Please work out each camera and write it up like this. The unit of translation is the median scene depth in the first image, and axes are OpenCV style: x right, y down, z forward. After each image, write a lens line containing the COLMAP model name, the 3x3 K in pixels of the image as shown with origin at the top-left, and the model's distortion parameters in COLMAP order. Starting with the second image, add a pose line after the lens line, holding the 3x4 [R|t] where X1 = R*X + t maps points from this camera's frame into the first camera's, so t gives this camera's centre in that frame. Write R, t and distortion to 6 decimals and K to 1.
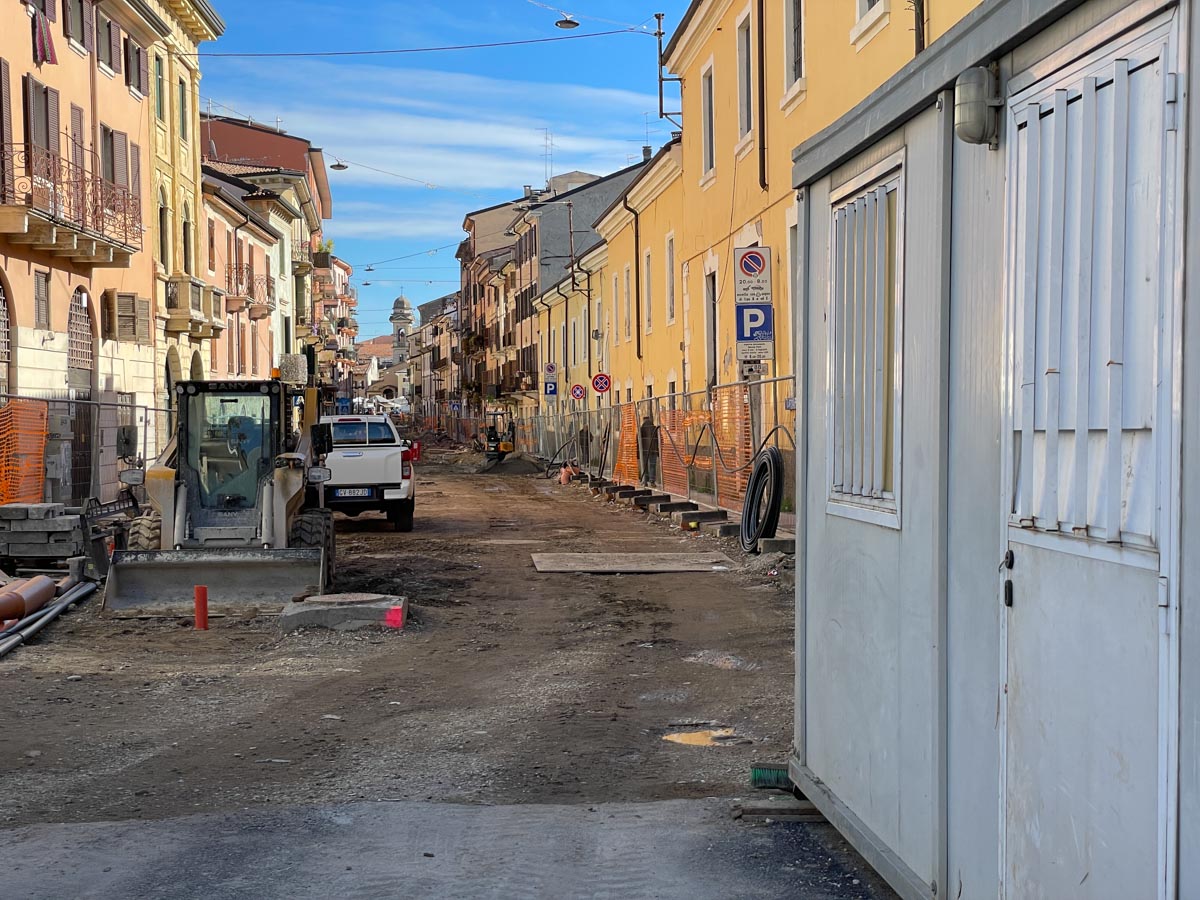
lens RADIAL K [[1796.5, 0, 682.7], [0, 1796.5, 450.5], [0, 0, 1]] dist [0.002867, 0.030909]
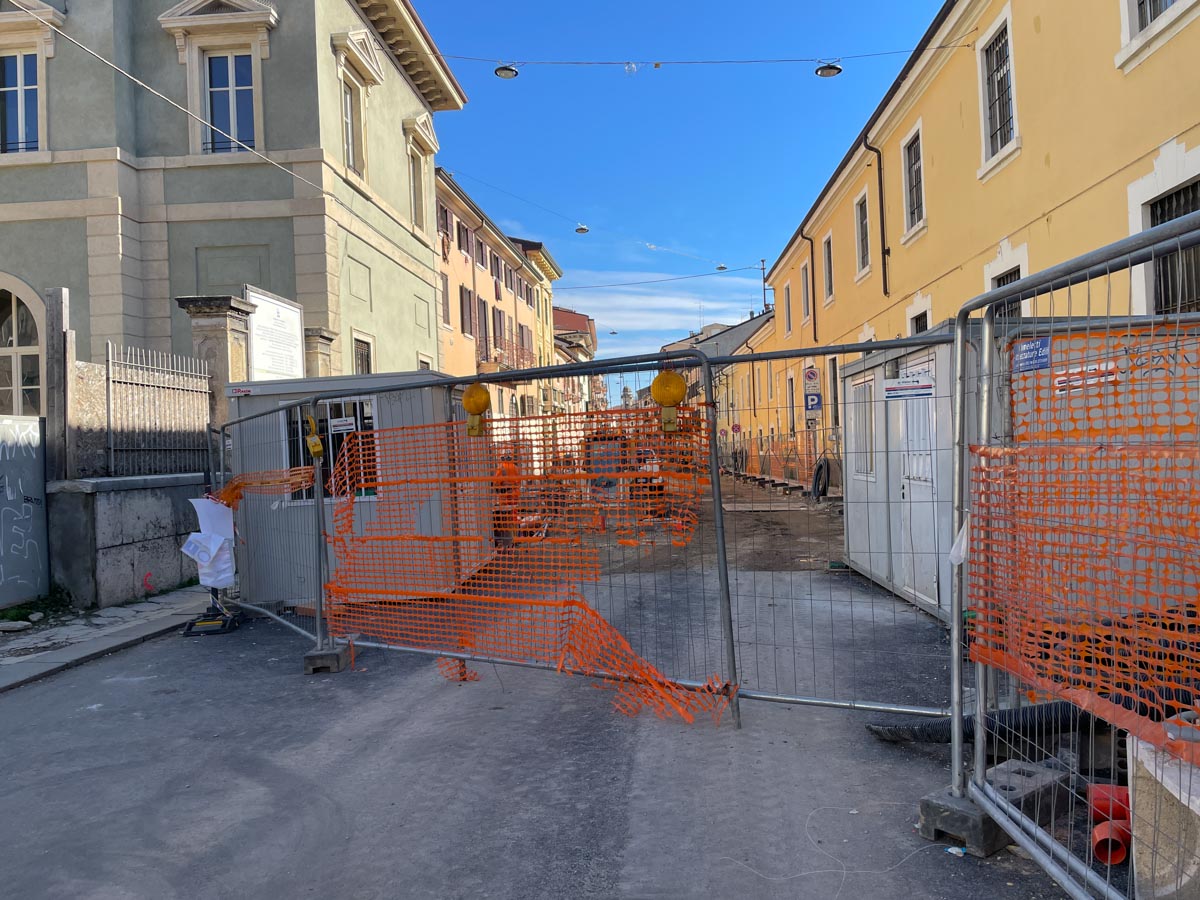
lens RADIAL K [[907.9, 0, 602.4], [0, 907.9, 443.7], [0, 0, 1]] dist [0.007820, 0.001080]
pose [[0.983386, -0.022373, -0.180143, -0.009775], [0.018924, 0.999604, -0.020840, -0.000451], [0.180538, 0.017084, 0.983420, -0.100080]]
